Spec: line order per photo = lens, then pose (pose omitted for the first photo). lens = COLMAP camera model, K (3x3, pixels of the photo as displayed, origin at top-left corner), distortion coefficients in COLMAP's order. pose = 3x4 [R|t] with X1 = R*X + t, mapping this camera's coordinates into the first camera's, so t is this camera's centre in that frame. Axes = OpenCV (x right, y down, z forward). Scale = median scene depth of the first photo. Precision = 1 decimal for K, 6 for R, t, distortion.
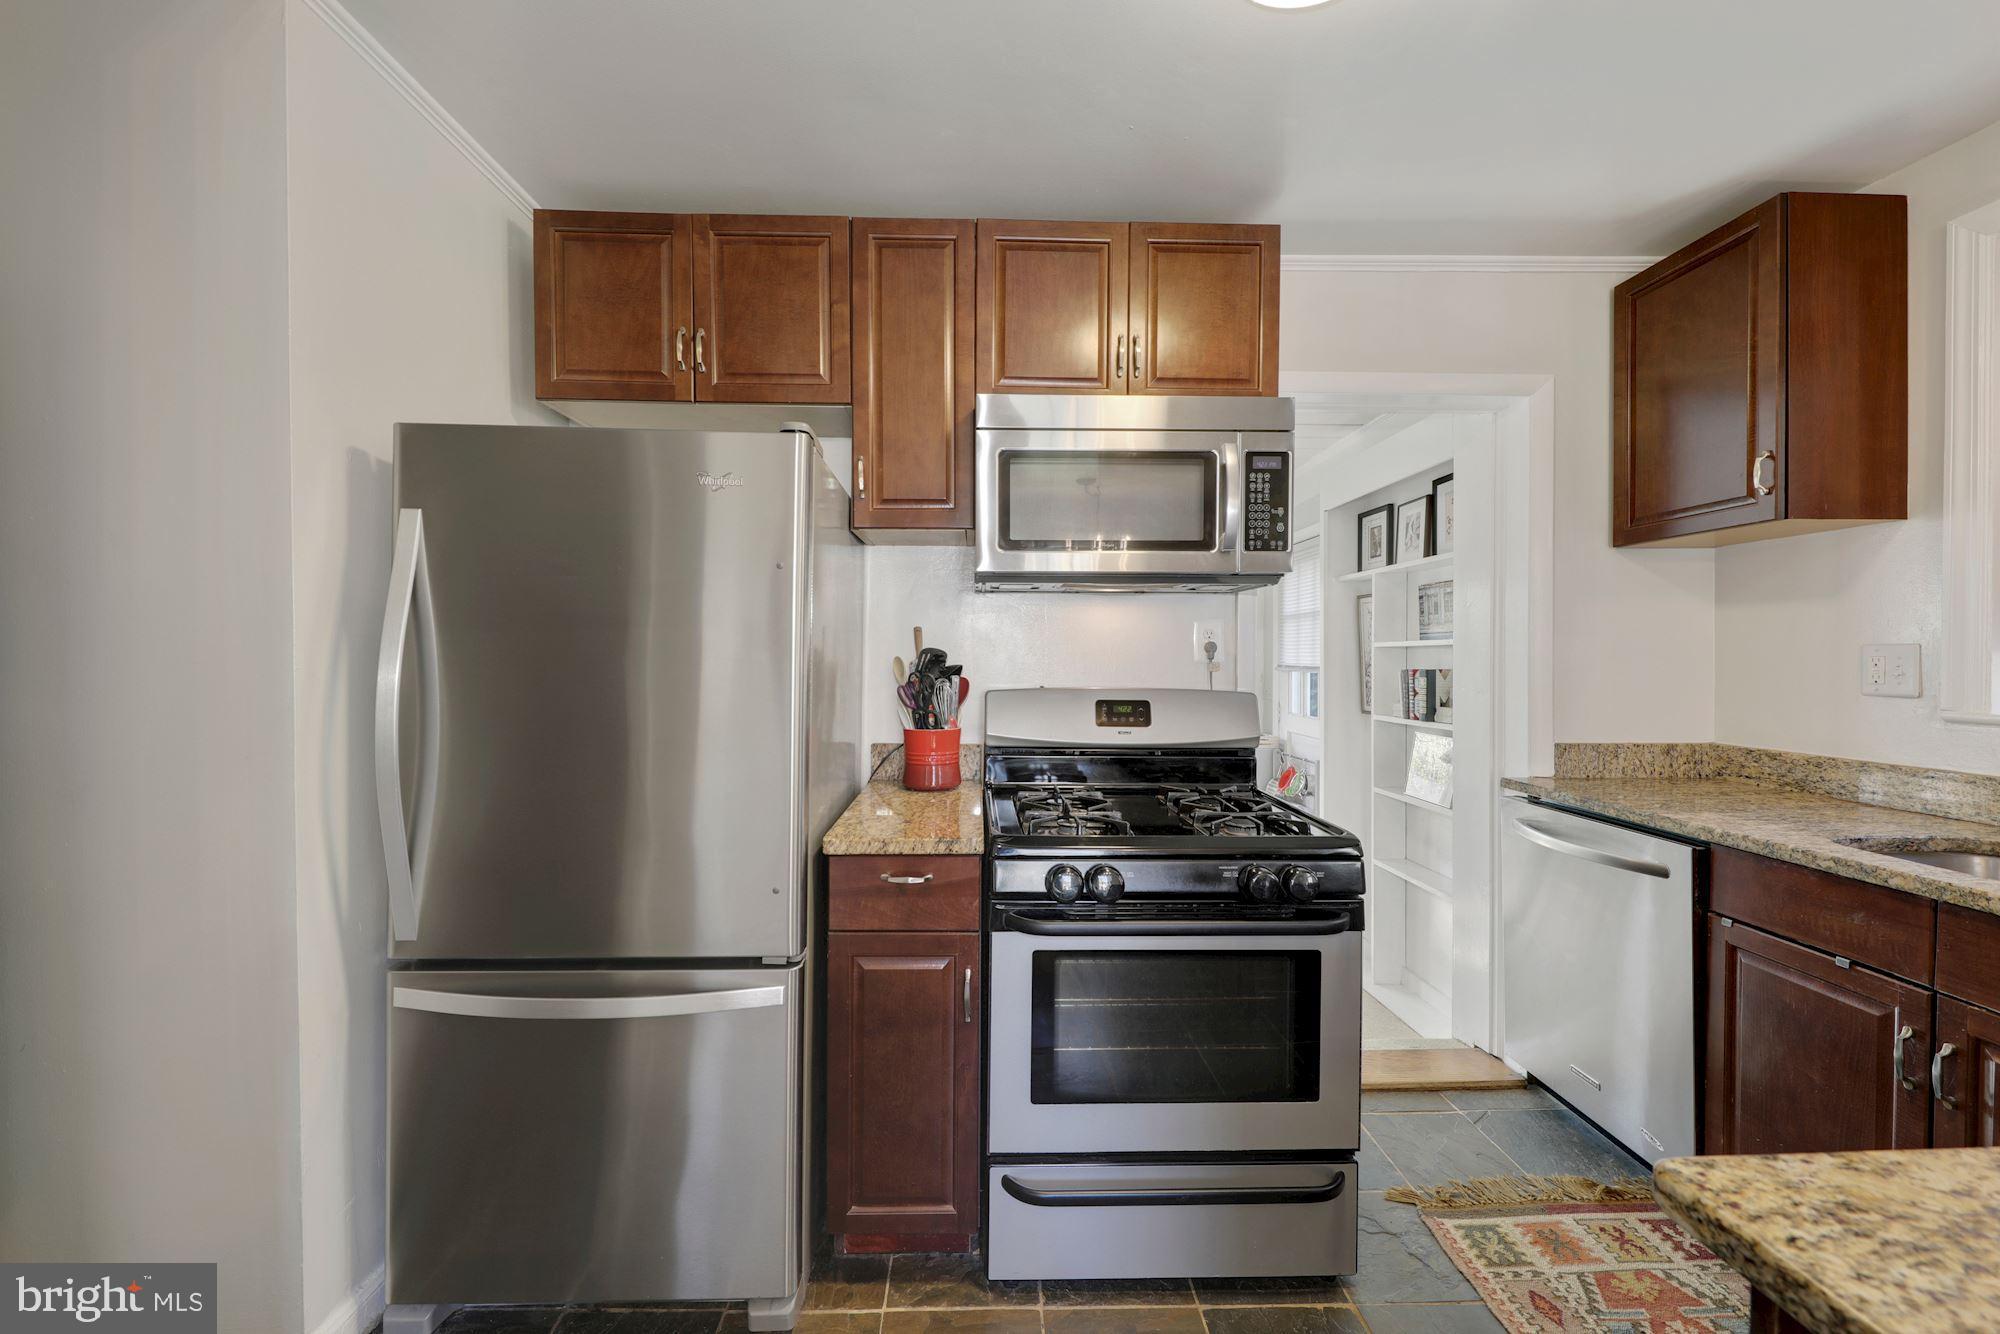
lens RADIAL K [[732.0, 0, 985.6], [0, 732.0, 662.9], [0, 0, 1]] dist [-0.006670, -0.000620]
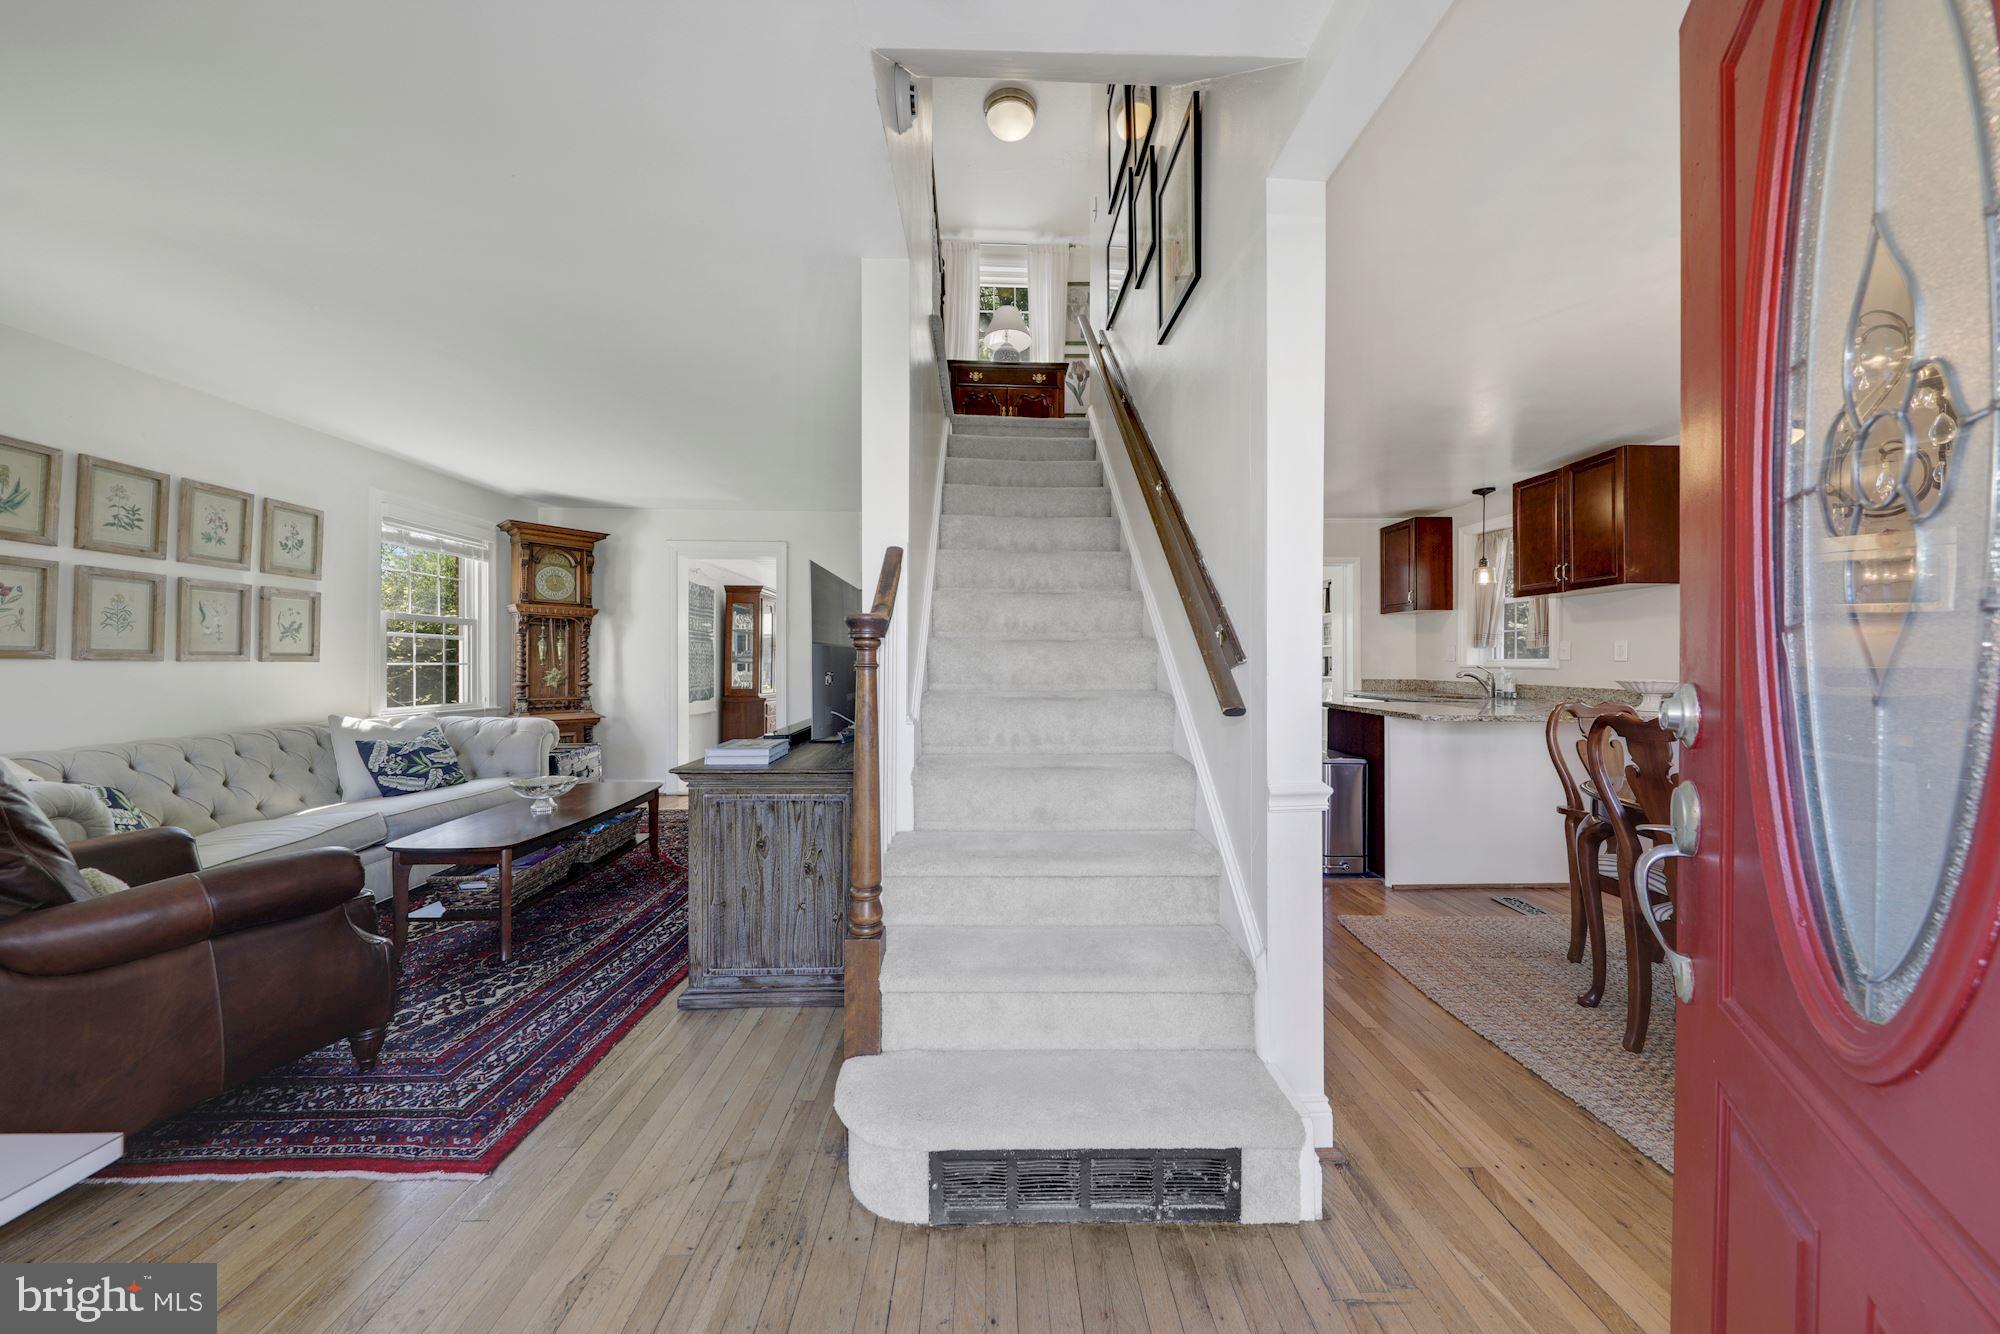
lens RADIAL K [[643.9, 0, 1000.4], [0, 643.9, 661.3], [0, 0, 1]] dist [0.001155, 0.000021]
pose [[0.999911, 0.007383, -0.011127, -0.755666], [-0.007556, 0.999850, -0.015596, 0.100182], [0.011010, 0.015679, 0.999816, -1.862892]]
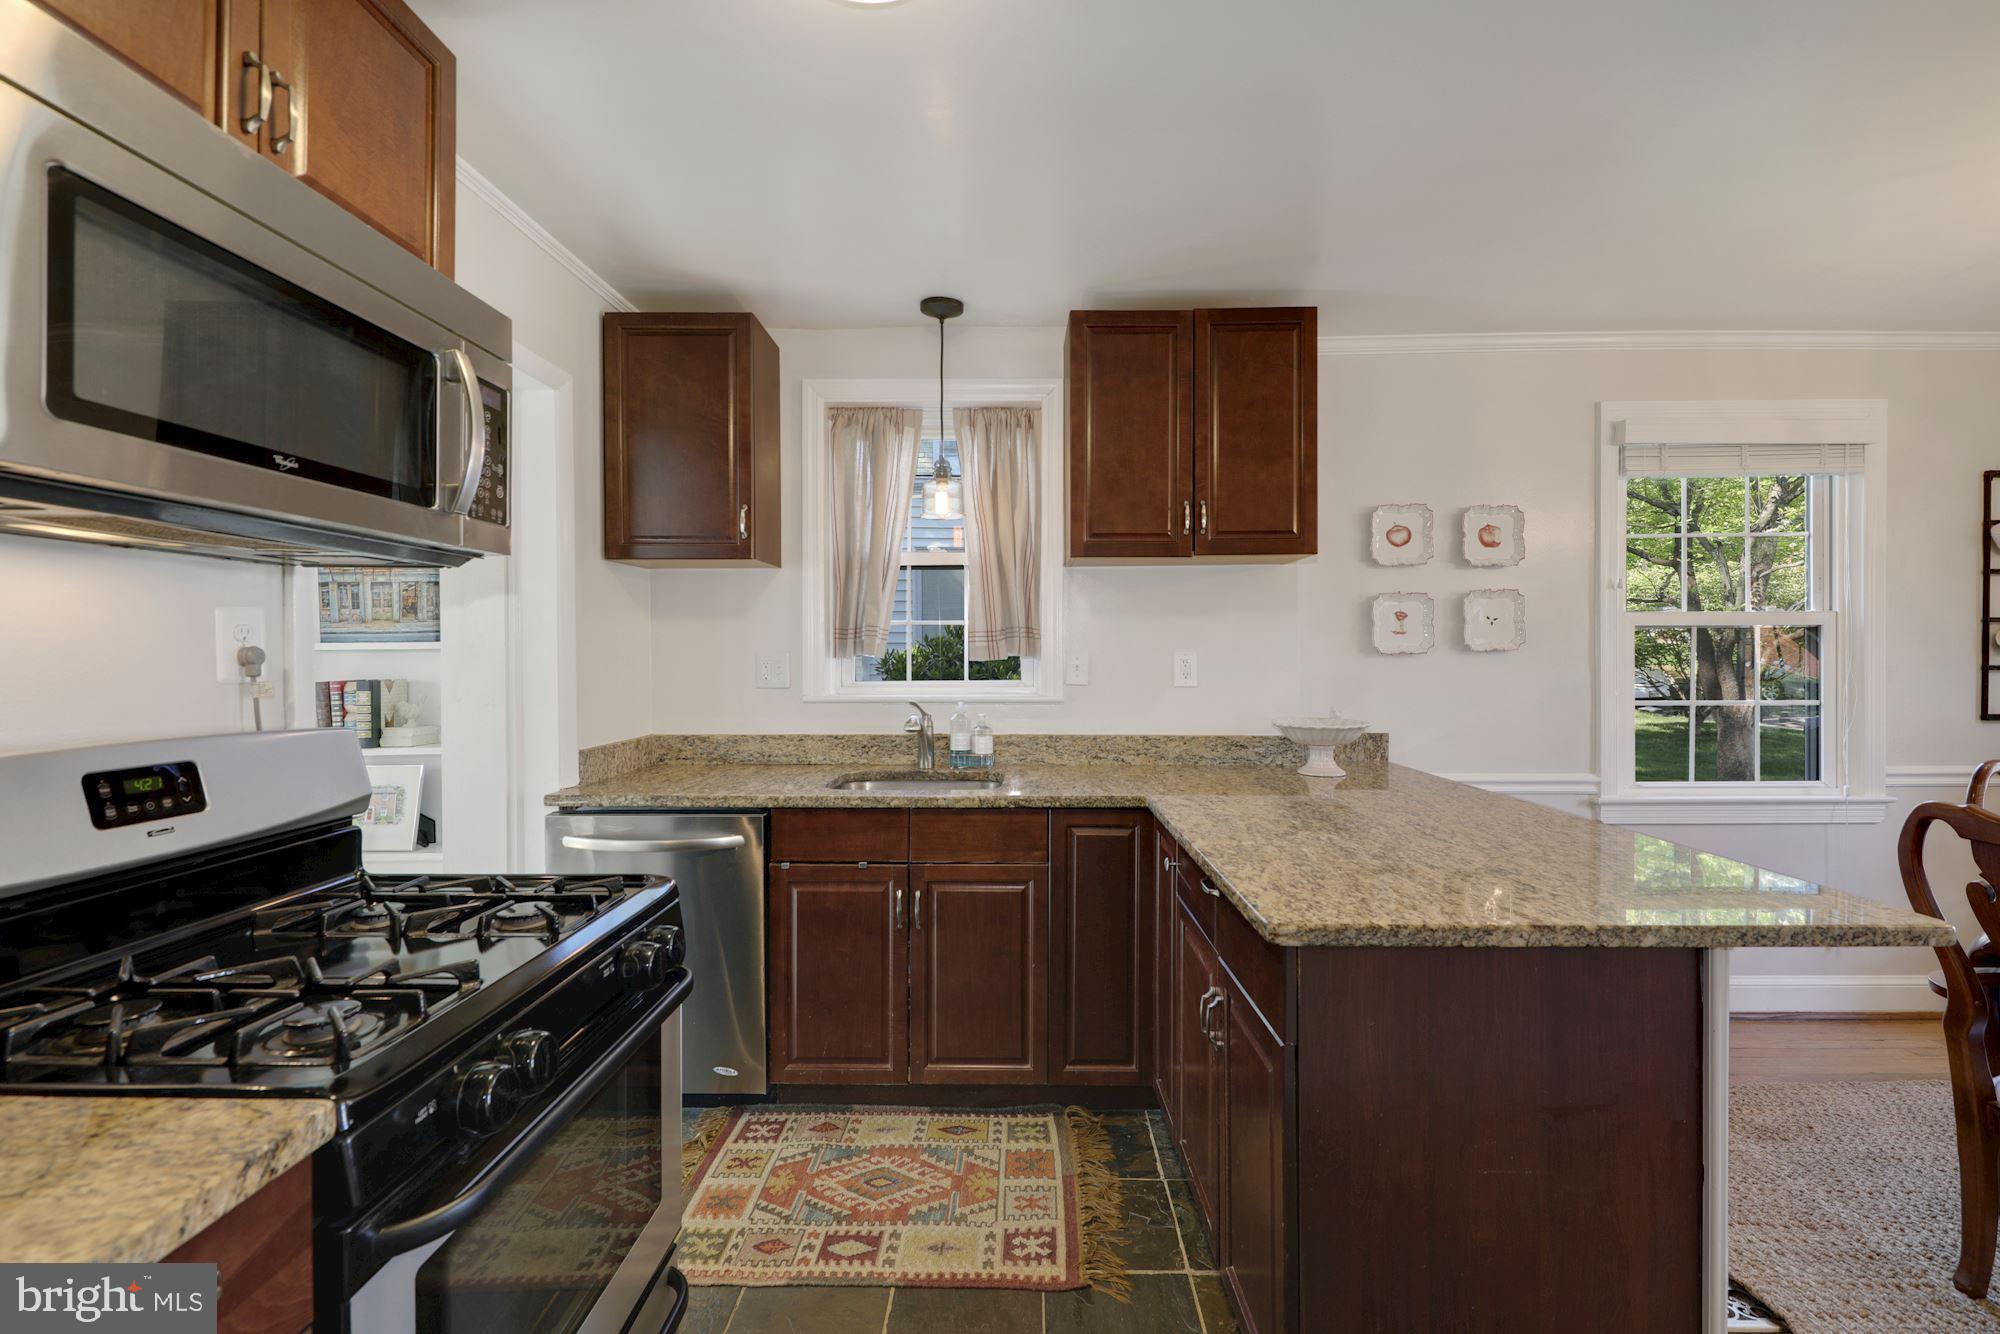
lens RADIAL K [[835.1, 0, 994.1], [0, 835.1, 654.1], [0, 0, 1]] dist [-0.011591, -0.000211]
pose [[0.032143, -0.004534, 0.999473, -0.369296], [0.014107, 0.999892, 0.004082, -0.020129], [-0.999384, 0.013969, 0.032204, 0.449457]]
